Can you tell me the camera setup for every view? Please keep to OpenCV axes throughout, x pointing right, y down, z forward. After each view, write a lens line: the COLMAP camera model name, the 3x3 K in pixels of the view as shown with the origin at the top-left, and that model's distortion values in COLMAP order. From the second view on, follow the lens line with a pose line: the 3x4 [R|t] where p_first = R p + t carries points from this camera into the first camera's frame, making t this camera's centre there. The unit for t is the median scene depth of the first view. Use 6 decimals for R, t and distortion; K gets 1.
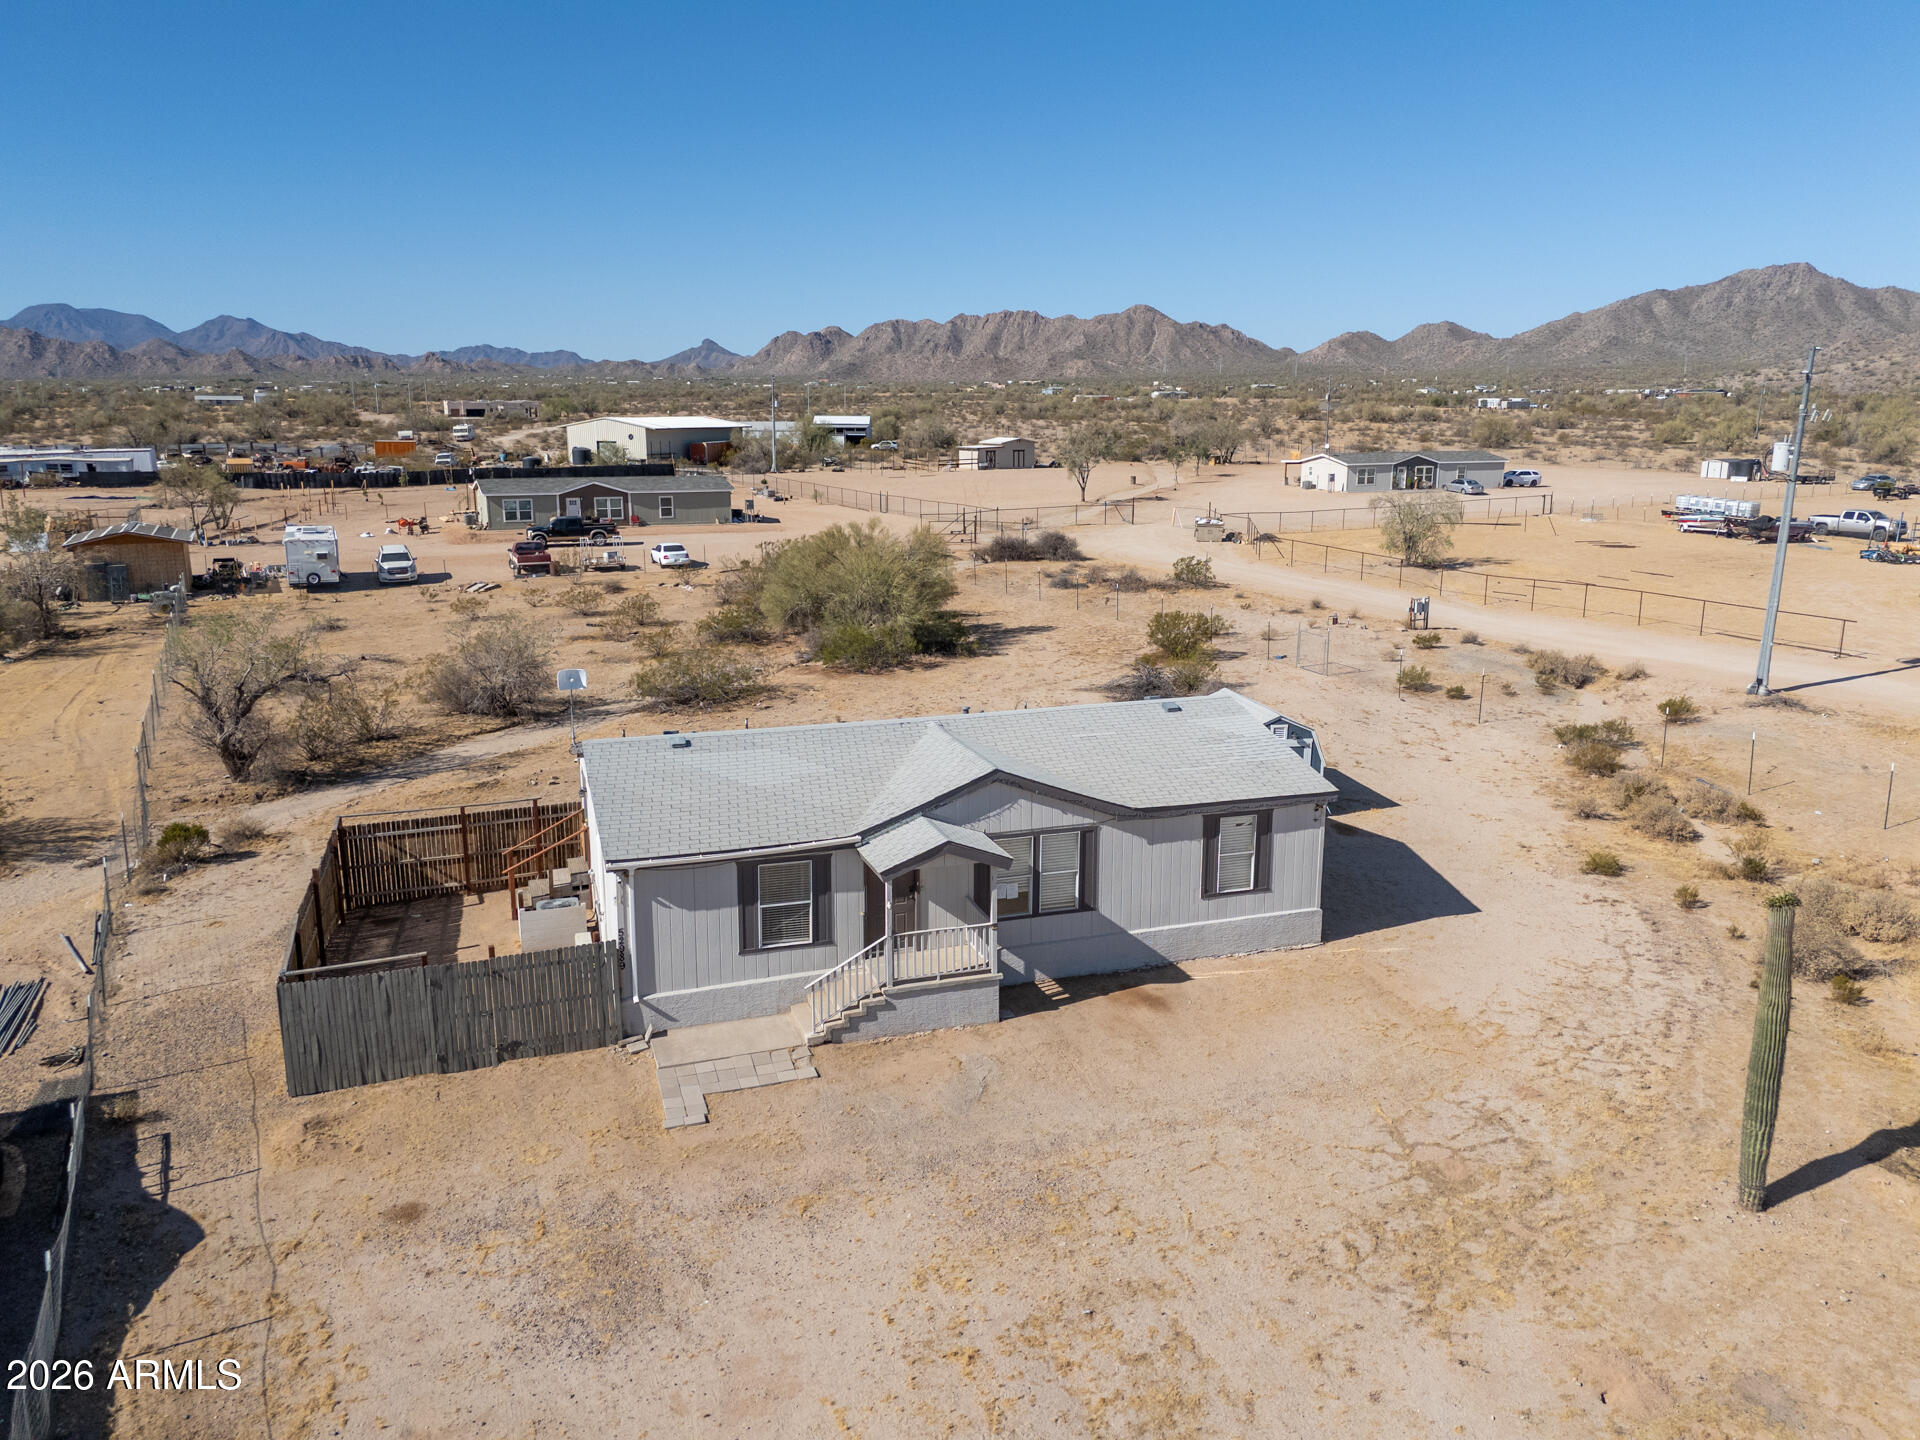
lens RADIAL K [[1410.1, 0, 958.3], [0, 1410.1, 709.1], [0, 0, 1]] dist [0.070616, -0.060344]
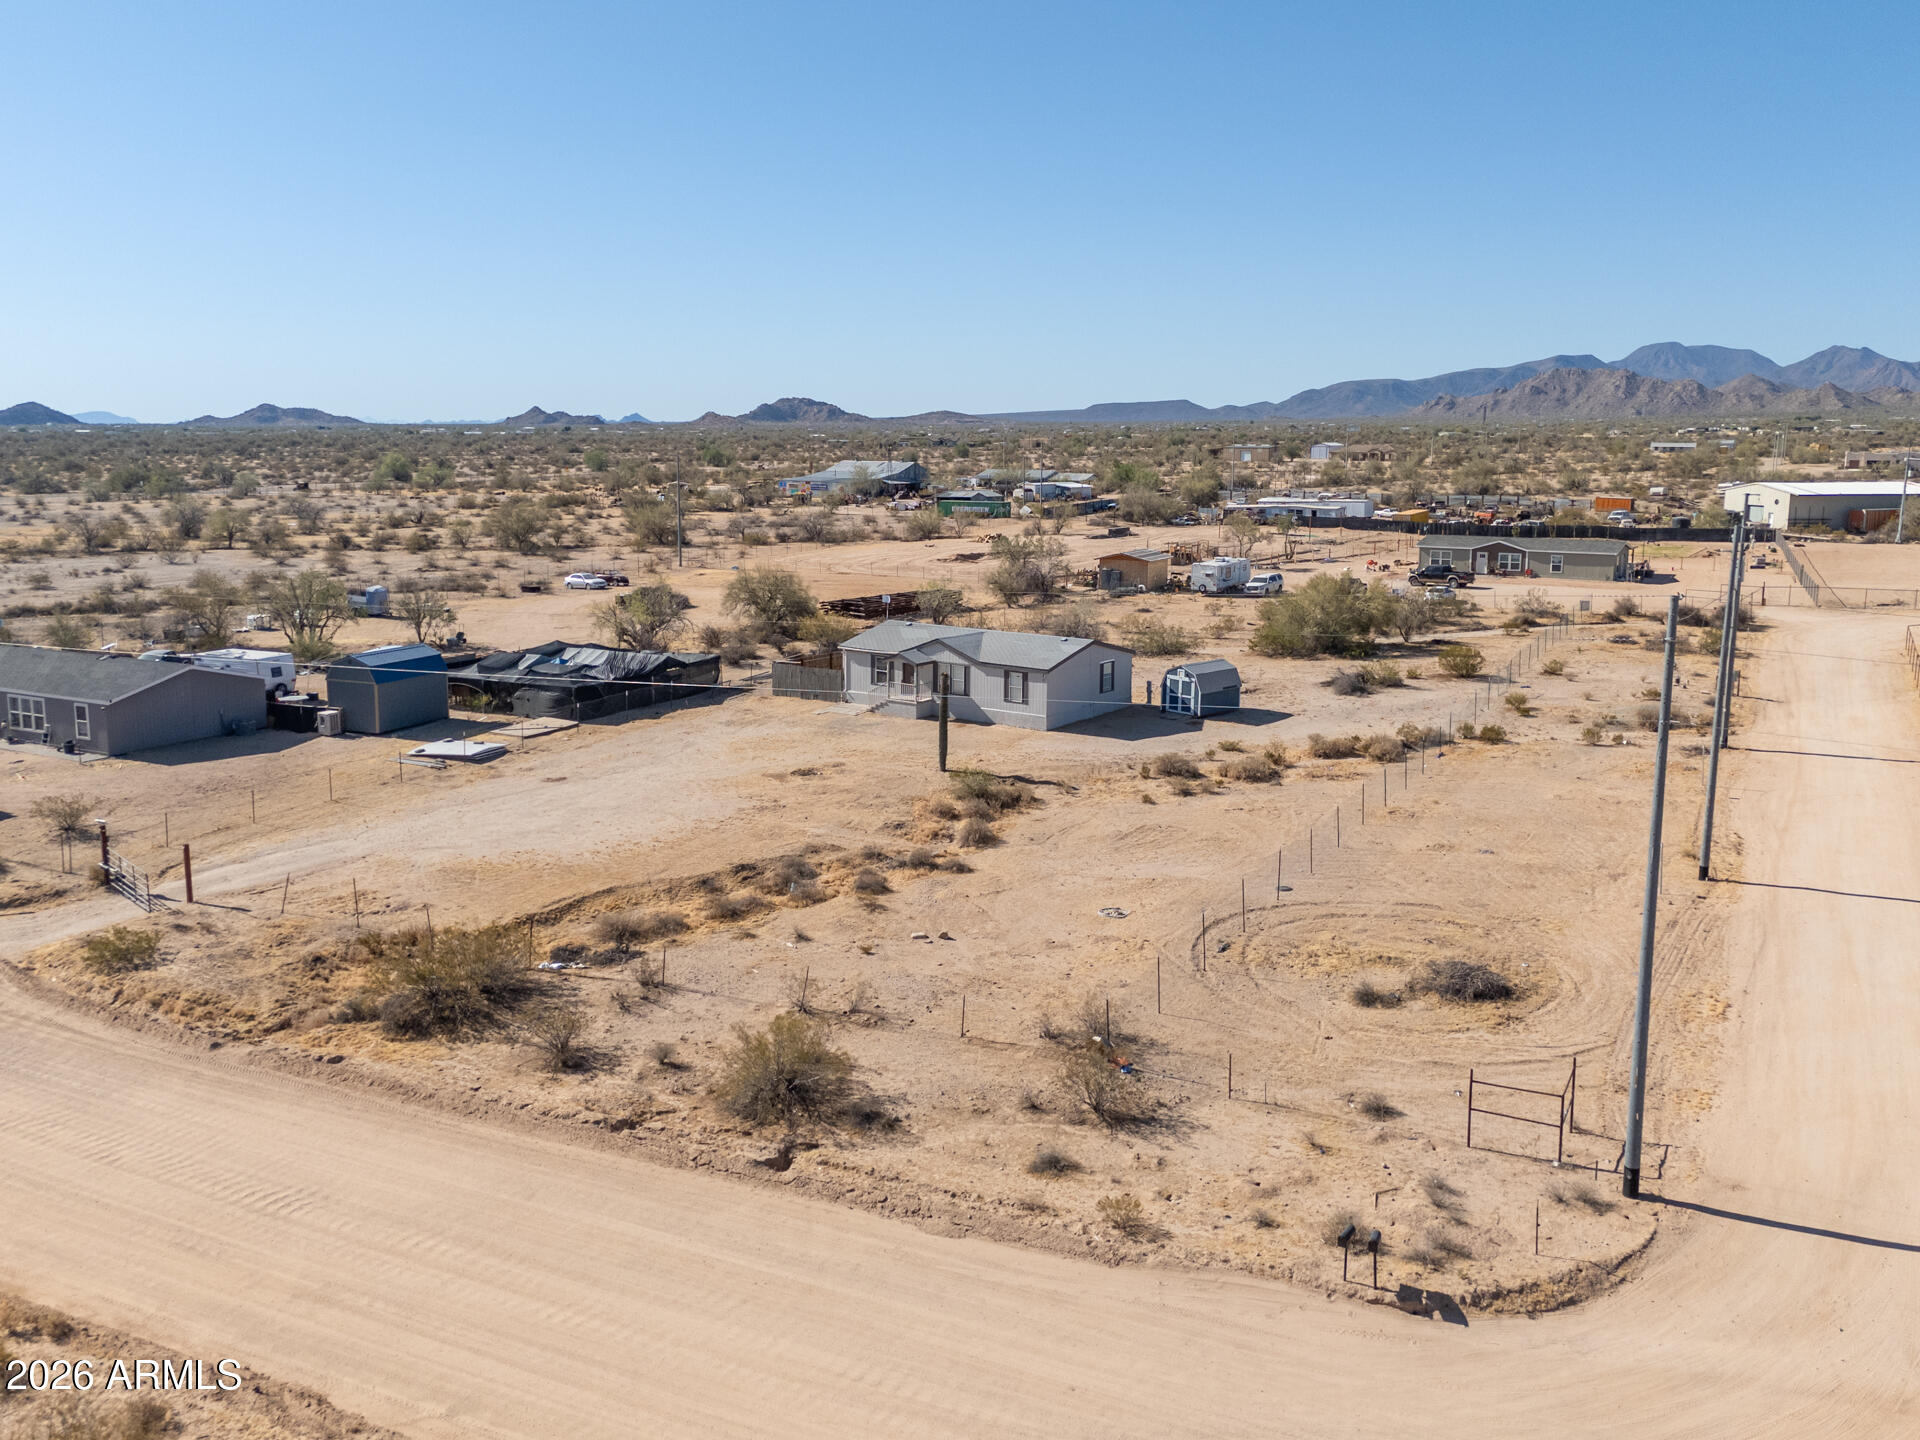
lens RADIAL K [[1545.5, 0, 1006.8], [0, 1545.5, 683.4], [0, 0, 1]] dist [0.080157, -0.066208]
pose [[0.594867, 0.133422, -0.792674, 0.882117], [-0.178416, 0.983446, 0.031639, 0.002671], [0.783774, 0.122605, 0.608824, -0.276602]]
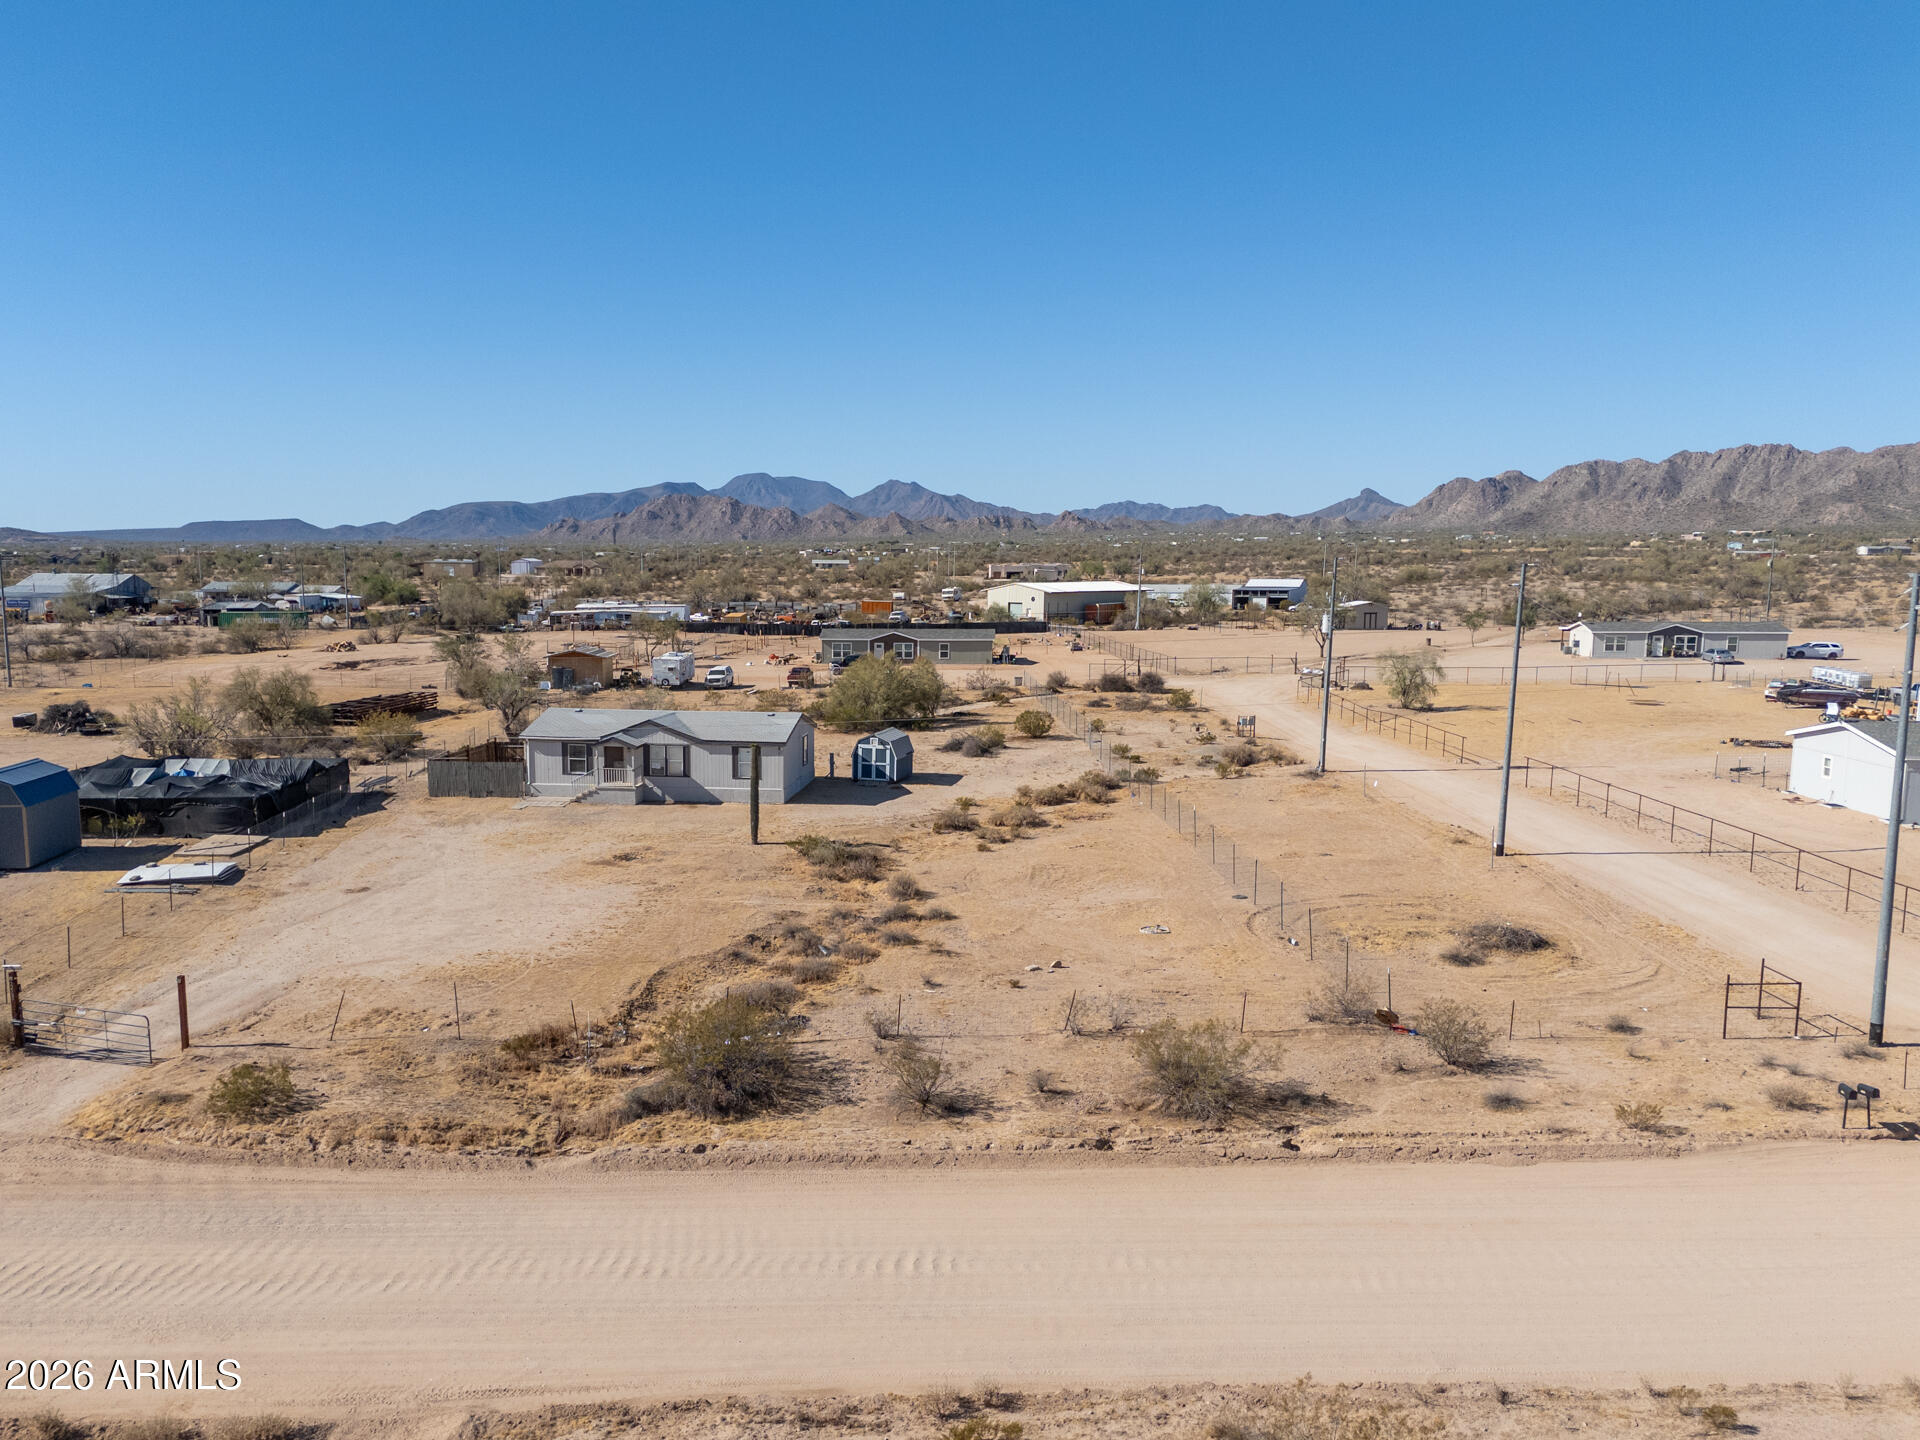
lens RADIAL K [[1545.5, 0, 866.9], [0, 1545.5, 784.3], [0, 0, 1]] dist [0.080157, -0.066208]
pose [[0.889477, 0.067808, -0.451921, 0.602037], [-0.098831, 0.994070, -0.045367, 0.089043], [0.446165, 0.085017, 0.890904, -0.515287]]
